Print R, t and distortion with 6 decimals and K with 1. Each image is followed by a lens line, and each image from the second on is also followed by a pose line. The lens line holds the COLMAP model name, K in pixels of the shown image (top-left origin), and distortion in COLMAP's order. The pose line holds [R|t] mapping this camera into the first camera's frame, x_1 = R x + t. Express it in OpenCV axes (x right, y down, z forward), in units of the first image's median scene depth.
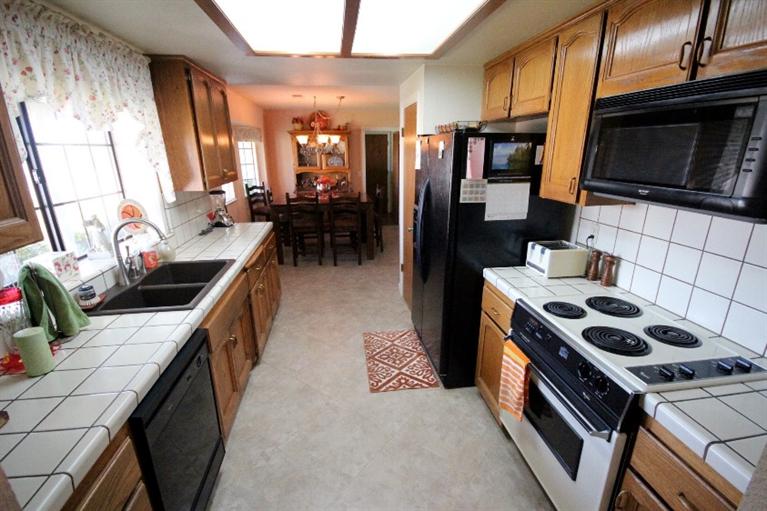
lens RADIAL K [[357.2, 0, 383.4], [0, 357.2, 268.0], [0, 0, 1]] dist [0.001193, -0.000917]
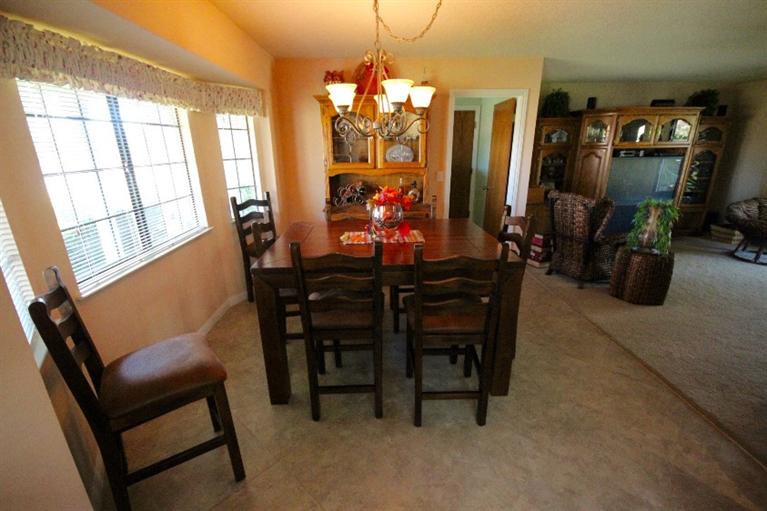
lens RADIAL K [[357.2, 0, 383.4], [0, 357.2, 268.0], [0, 0, 1]] dist [0.001193, -0.000917]
pose [[0.994793, 0.029928, -0.097421, -0.112830], [-0.028267, 0.999431, 0.018386, -0.147378], [0.097916, -0.015536, 0.995073, 0.501293]]
